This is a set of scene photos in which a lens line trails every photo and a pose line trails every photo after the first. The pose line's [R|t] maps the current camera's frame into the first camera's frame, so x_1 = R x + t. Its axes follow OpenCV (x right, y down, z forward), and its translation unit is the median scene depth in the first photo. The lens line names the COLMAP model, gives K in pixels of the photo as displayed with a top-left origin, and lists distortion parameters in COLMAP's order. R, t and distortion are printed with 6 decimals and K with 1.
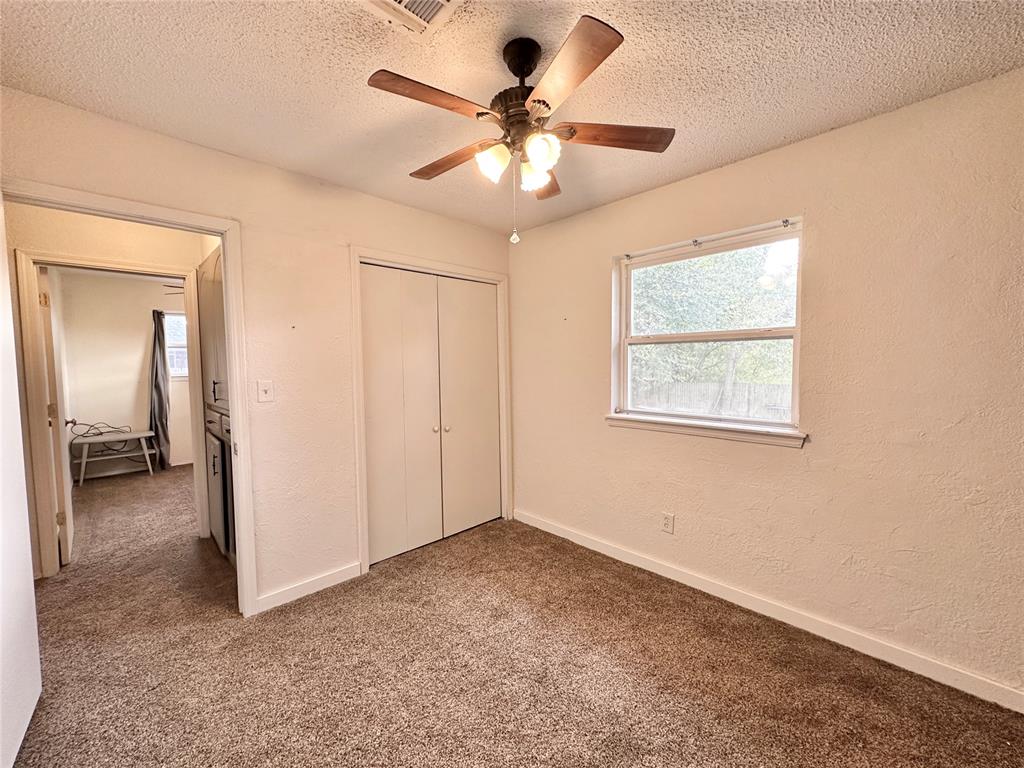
lens RADIAL K [[409.2, 0, 511.1], [0, 409.2, 382.9], [0, 0, 1]] dist [-0.002219, 0.000037]
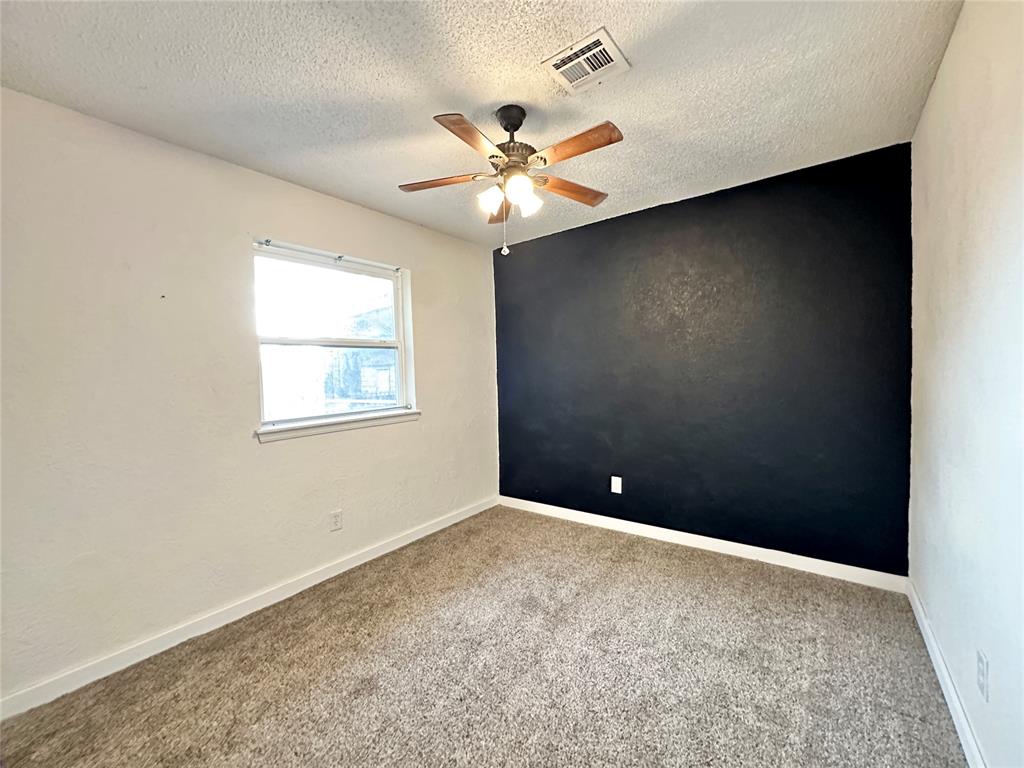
lens RADIAL K [[409.2, 0, 511.1], [0, 409.2, 382.9], [0, 0, 1]] dist [-0.002219, 0.000037]
pose [[-0.148189, -0.019822, 0.988760, -0.778260], [0.079465, 0.996328, 0.031883, -0.000520], [-0.985761, 0.083296, -0.146070, 0.773183]]
